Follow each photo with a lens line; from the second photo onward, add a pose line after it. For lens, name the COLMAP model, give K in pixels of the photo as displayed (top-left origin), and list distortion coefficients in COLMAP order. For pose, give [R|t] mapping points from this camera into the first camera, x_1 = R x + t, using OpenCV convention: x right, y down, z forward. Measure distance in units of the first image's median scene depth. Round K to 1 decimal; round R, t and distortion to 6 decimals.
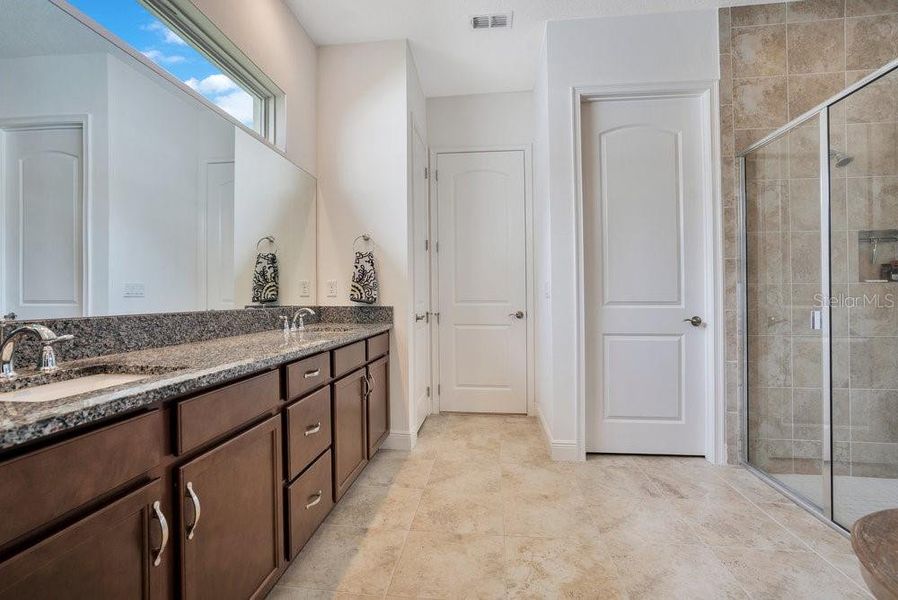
lens RADIAL K [[415.2, 0, 449.0], [0, 415.2, 300.0], [0, 0, 1]] dist [-0.047246, 0.000923]
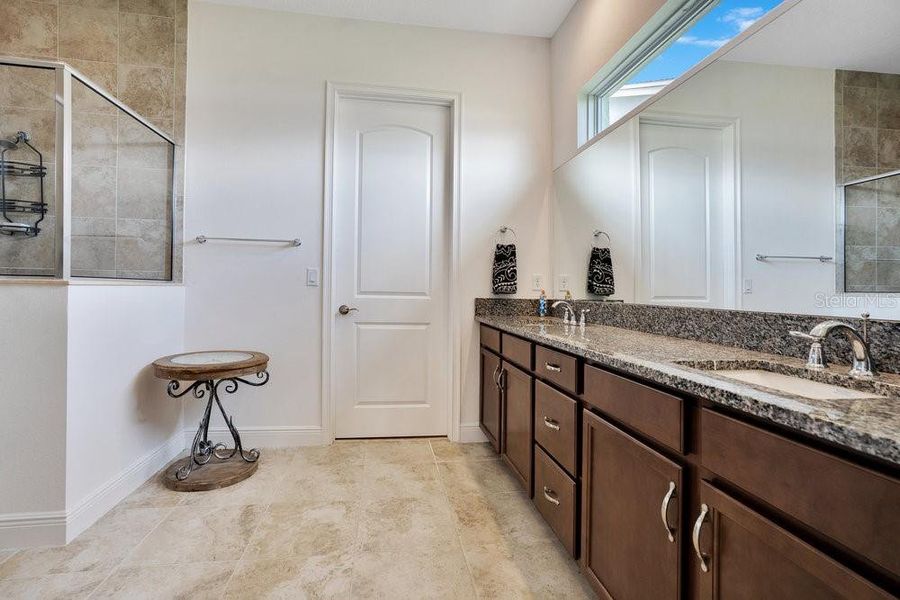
lens RADIAL K [[416.1, 0, 450.0], [0, 416.1, 300.0], [0, 0, 1]] dist [-0.047246, 0.000923]
pose [[-0.964956, -0.005003, -0.262366, 0.160616], [-0.013963, 0.999381, 0.032296, -0.011407], [0.262042, 0.034828, -0.964428, 1.840392]]
